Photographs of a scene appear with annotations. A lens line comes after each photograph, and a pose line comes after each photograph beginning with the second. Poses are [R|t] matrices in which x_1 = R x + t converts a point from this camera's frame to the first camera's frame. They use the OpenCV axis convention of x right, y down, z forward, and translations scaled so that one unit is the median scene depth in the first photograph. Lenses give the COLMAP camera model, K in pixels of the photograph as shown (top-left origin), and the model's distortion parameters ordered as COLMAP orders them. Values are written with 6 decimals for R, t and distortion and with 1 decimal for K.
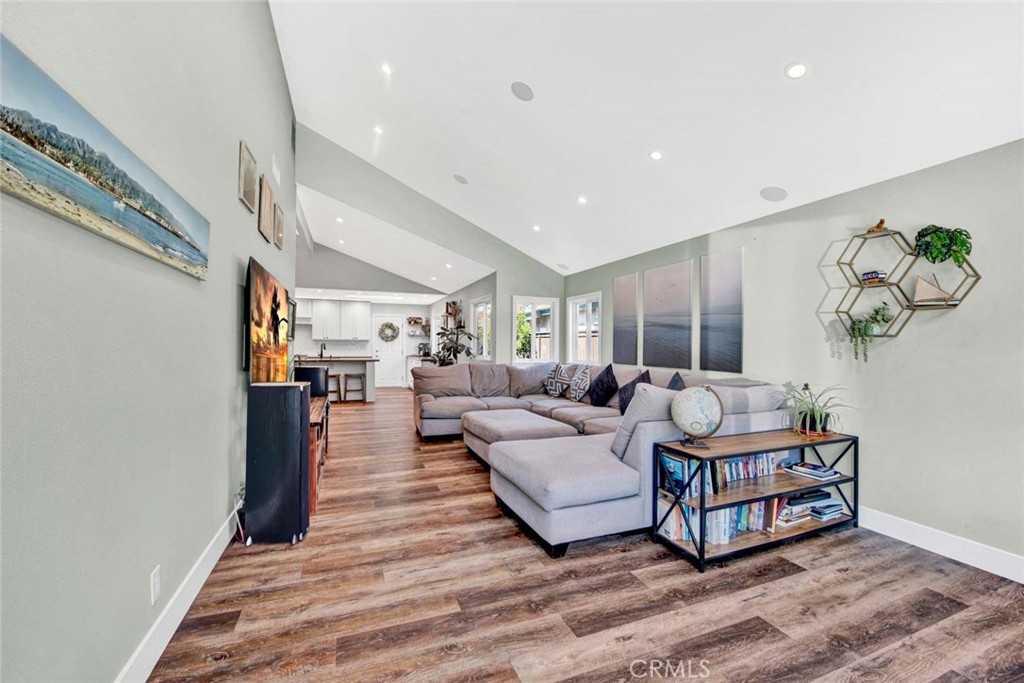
lens RADIAL K [[415.5, 0, 512.0], [0, 415.5, 341.5], [0, 0, 1]] dist [-0.001242, -0.000211]
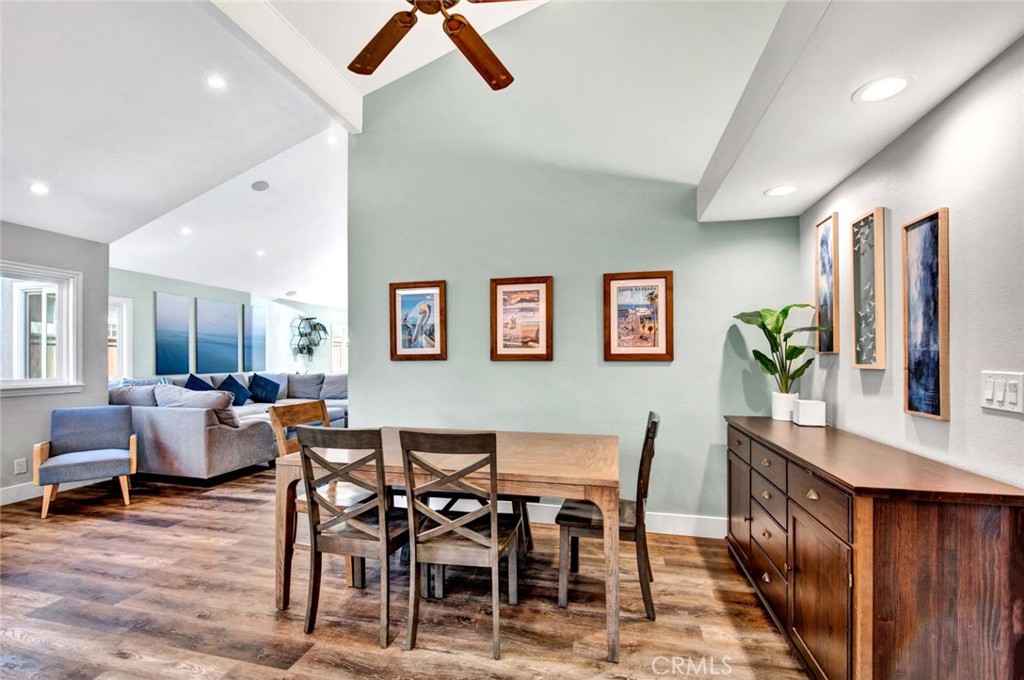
lens RADIAL K [[447.9, 0, 510.3], [0, 447.9, 356.1], [0, 0, 1]] dist [-0.001062, -0.000231]
pose [[-0.820374, -0.007022, 0.571784, -0.542359], [-0.009484, 0.999954, -0.001327, -0.000267], [-0.571749, -0.006511, -0.820403, 0.687583]]
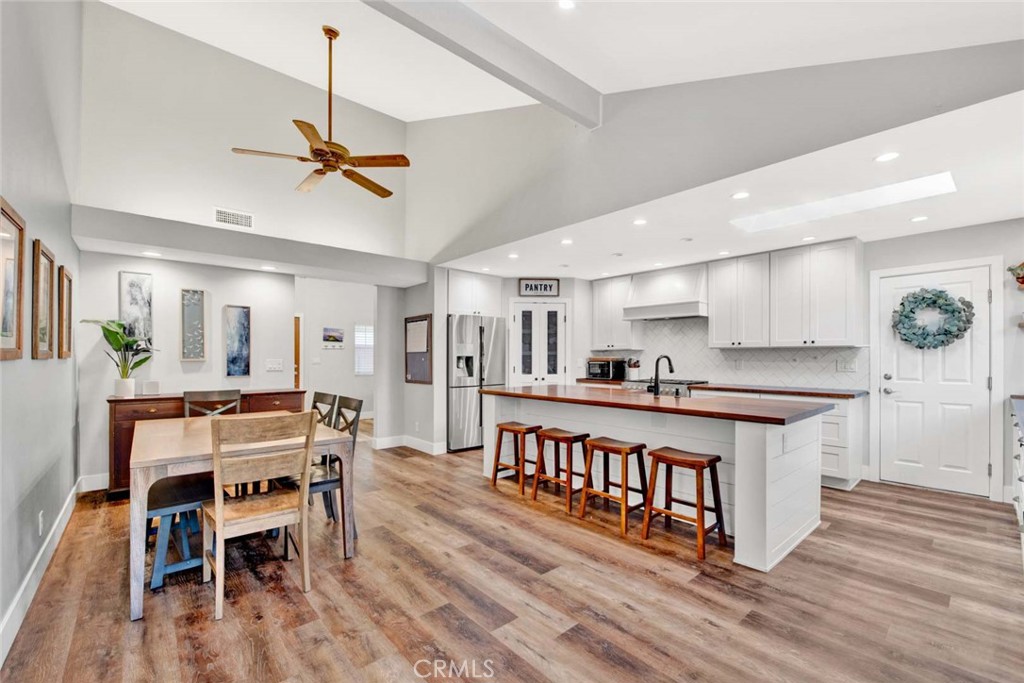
lens RADIAL K [[424.9, 0, 514.0], [0, 424.9, 357.6], [0, 0, 1]] dist [-0.001210, -0.000160]
pose [[0.334097, -0.010277, -0.942483, -0.093180], [0.010058, 0.999922, -0.007338, 0.006579], [0.942485, -0.007028, 0.334175, 0.588946]]
